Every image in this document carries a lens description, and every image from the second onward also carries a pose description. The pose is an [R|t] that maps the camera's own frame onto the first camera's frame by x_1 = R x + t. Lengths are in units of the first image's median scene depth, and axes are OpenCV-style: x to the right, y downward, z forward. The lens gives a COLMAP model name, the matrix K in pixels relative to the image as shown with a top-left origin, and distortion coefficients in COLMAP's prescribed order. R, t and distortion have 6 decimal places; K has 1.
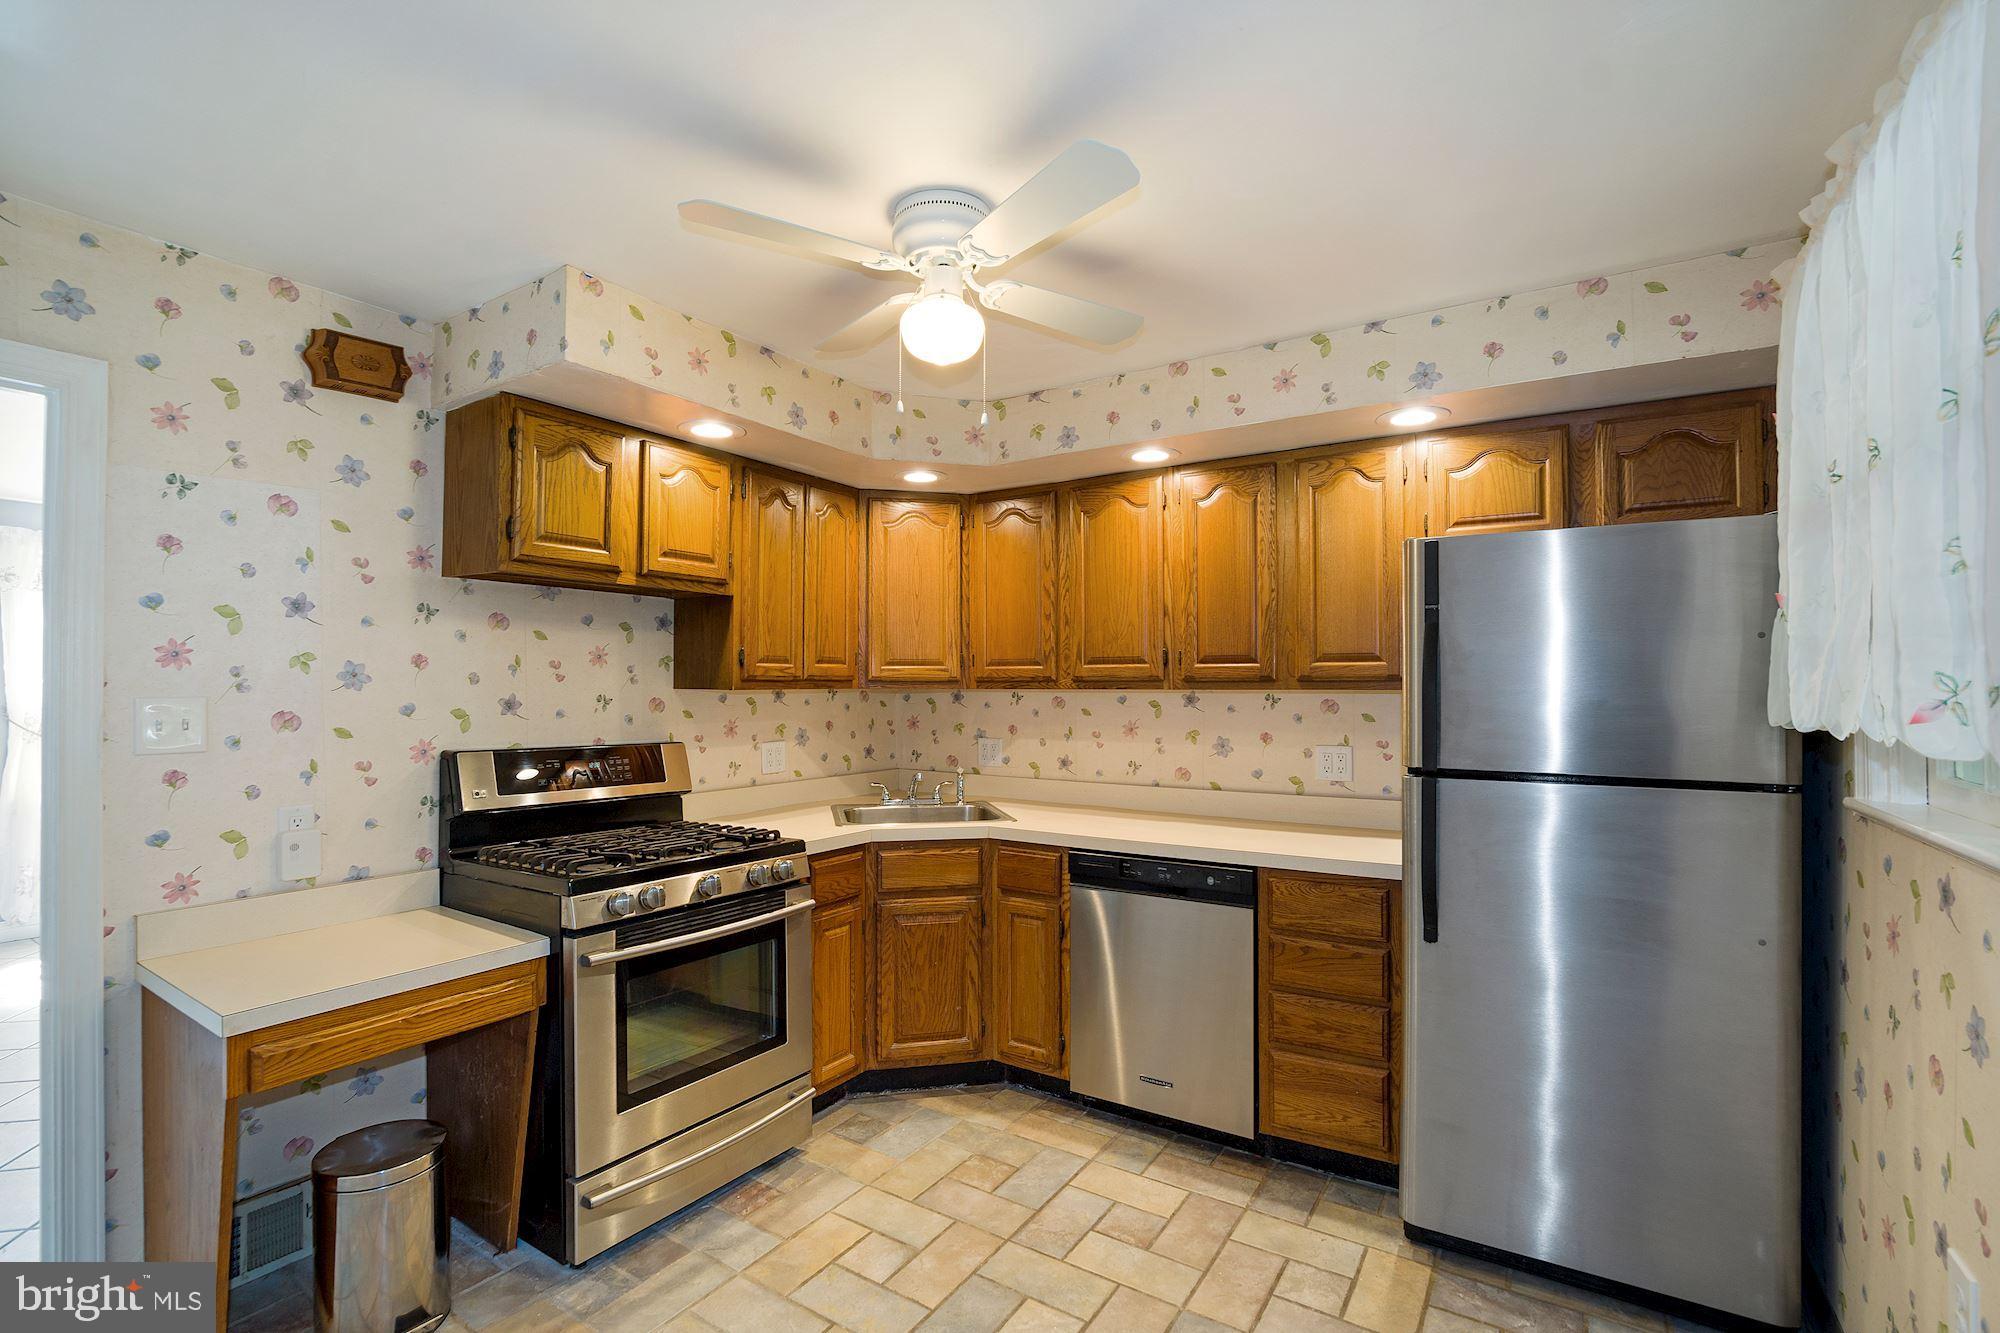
lens RADIAL K [[909.6, 0, 1003.1], [0, 909.6, 673.0], [0, 0, 1]] dist [-0.005984, 0.000560]
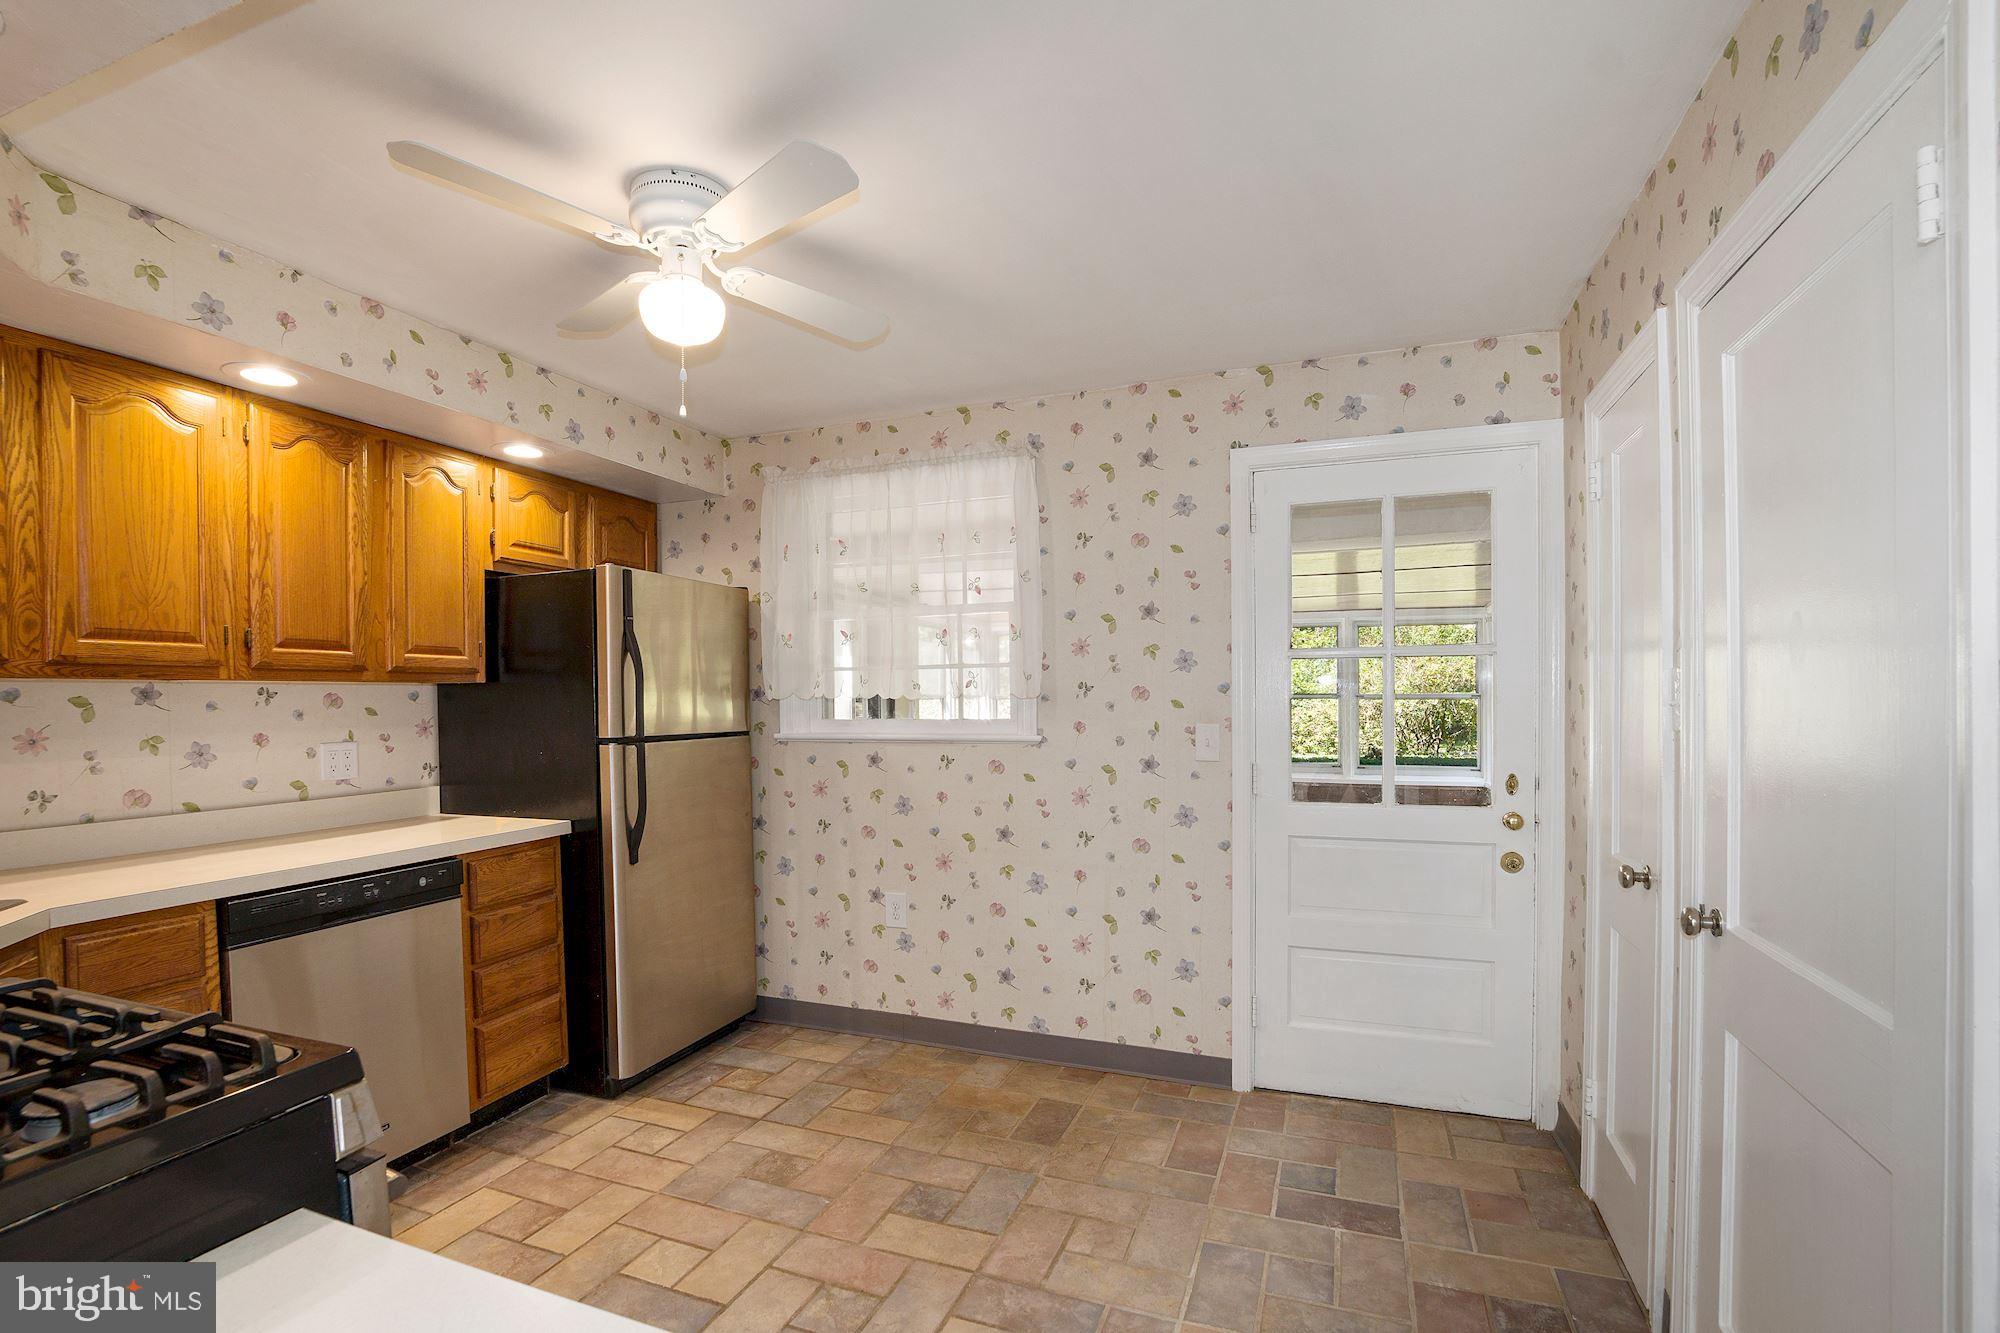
lens RADIAL K [[909.6, 0, 975.0], [0, 909.6, 703.6], [0, 0, 1]] dist [-0.005984, 0.000560]
pose [[-0.169228, -0.005333, 0.985562, -0.709176], [-0.004516, 0.999979, 0.004636, 0.034266], [-0.985567, -0.003667, -0.169249, 0.537764]]
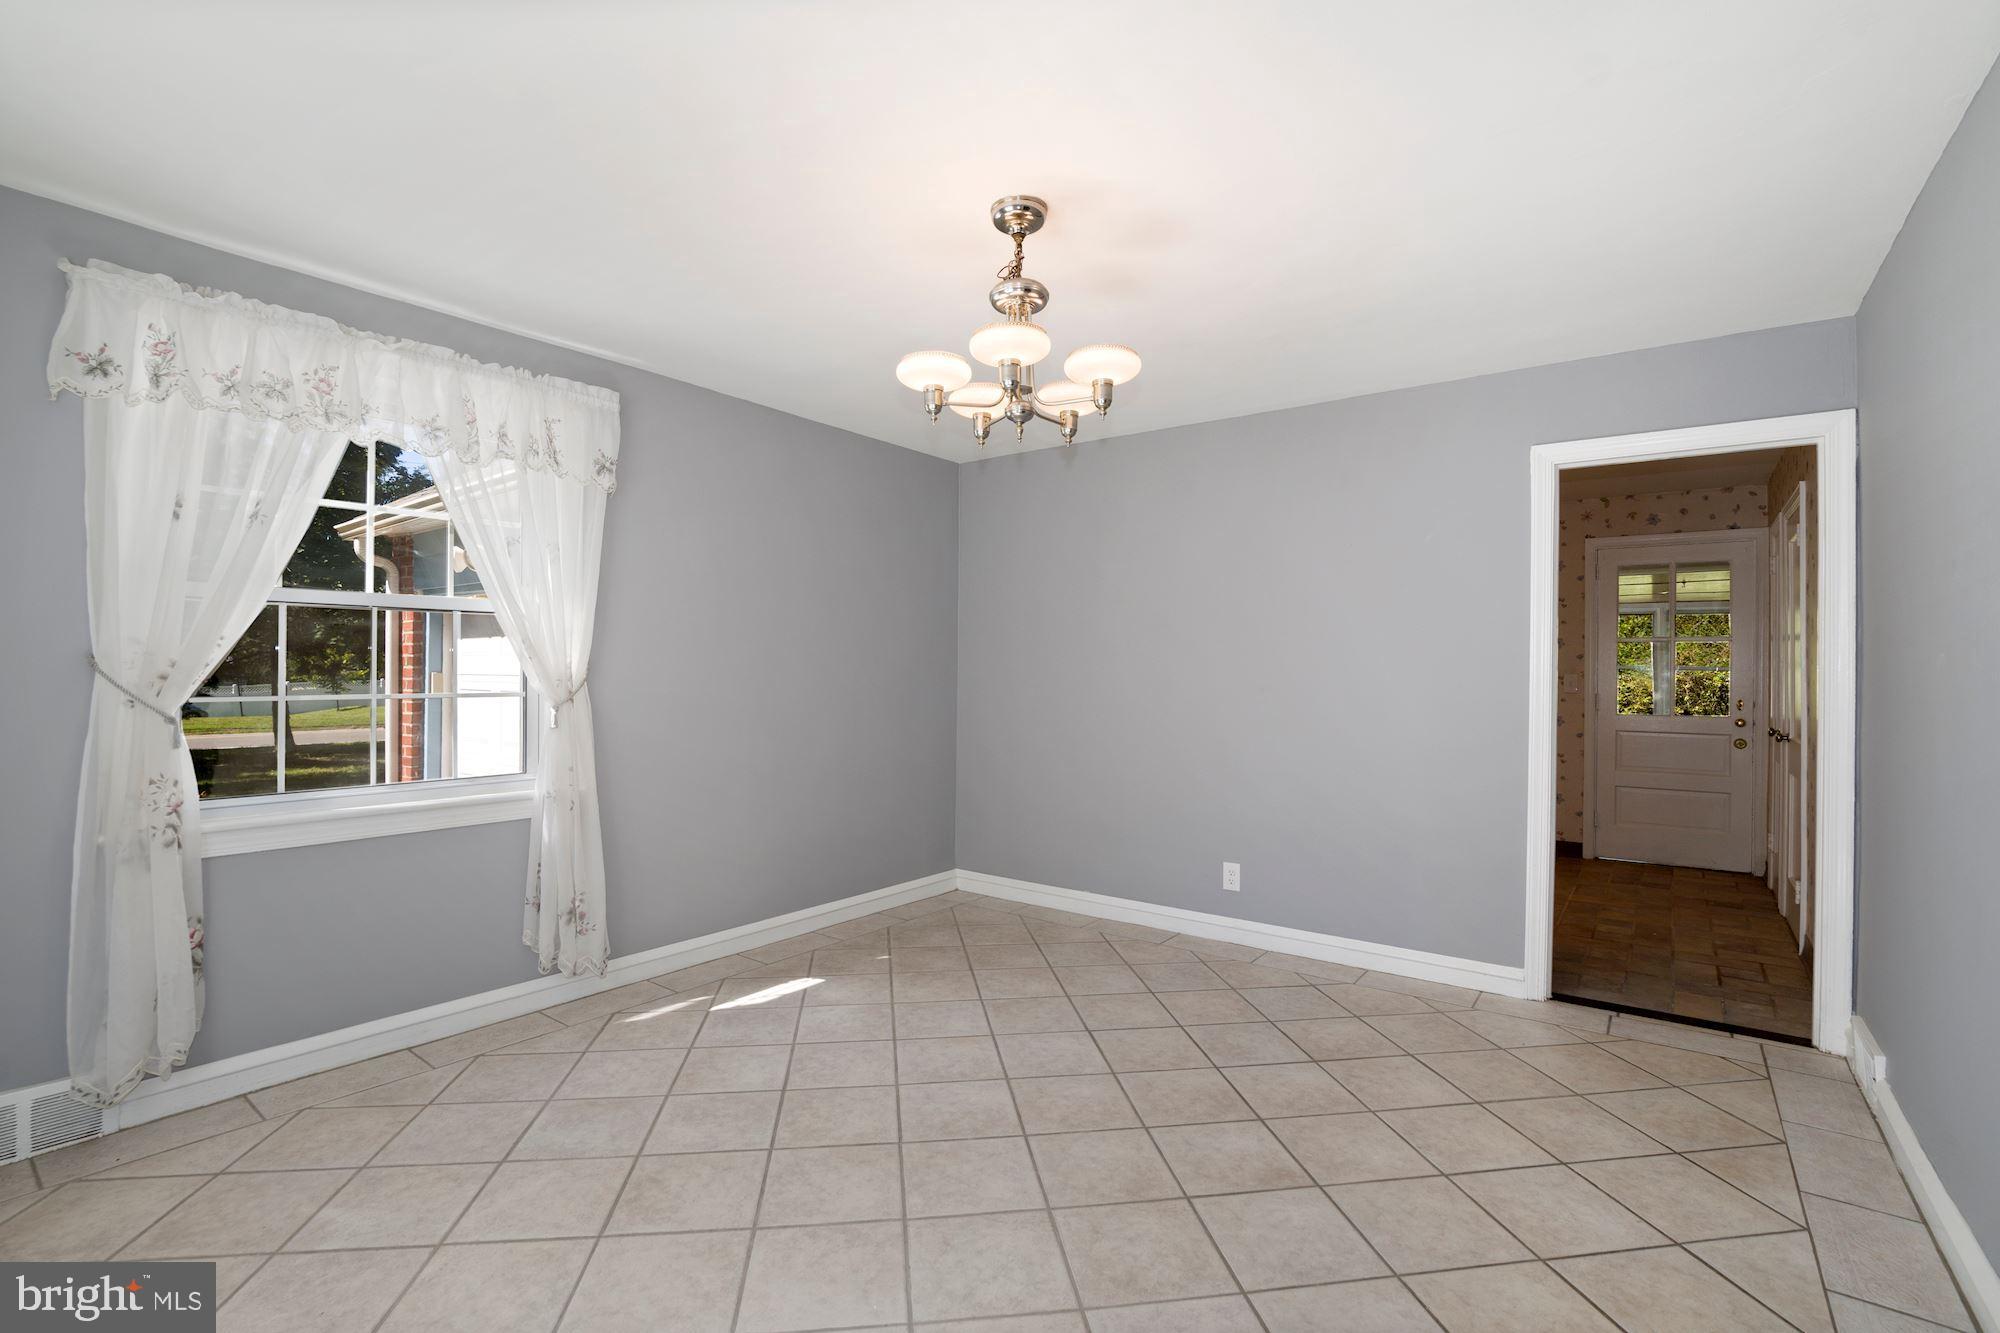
lens RADIAL K [[909.6, 0, 1005.7], [0, 909.6, 670.5], [0, 0, 1]] dist [-0.005984, 0.000560]
pose [[0.078992, 0.001979, 0.996873, -1.412438], [-0.016273, 0.999867, -0.000696, 0.057218], [-0.996742, -0.016167, 0.079014, 0.941964]]
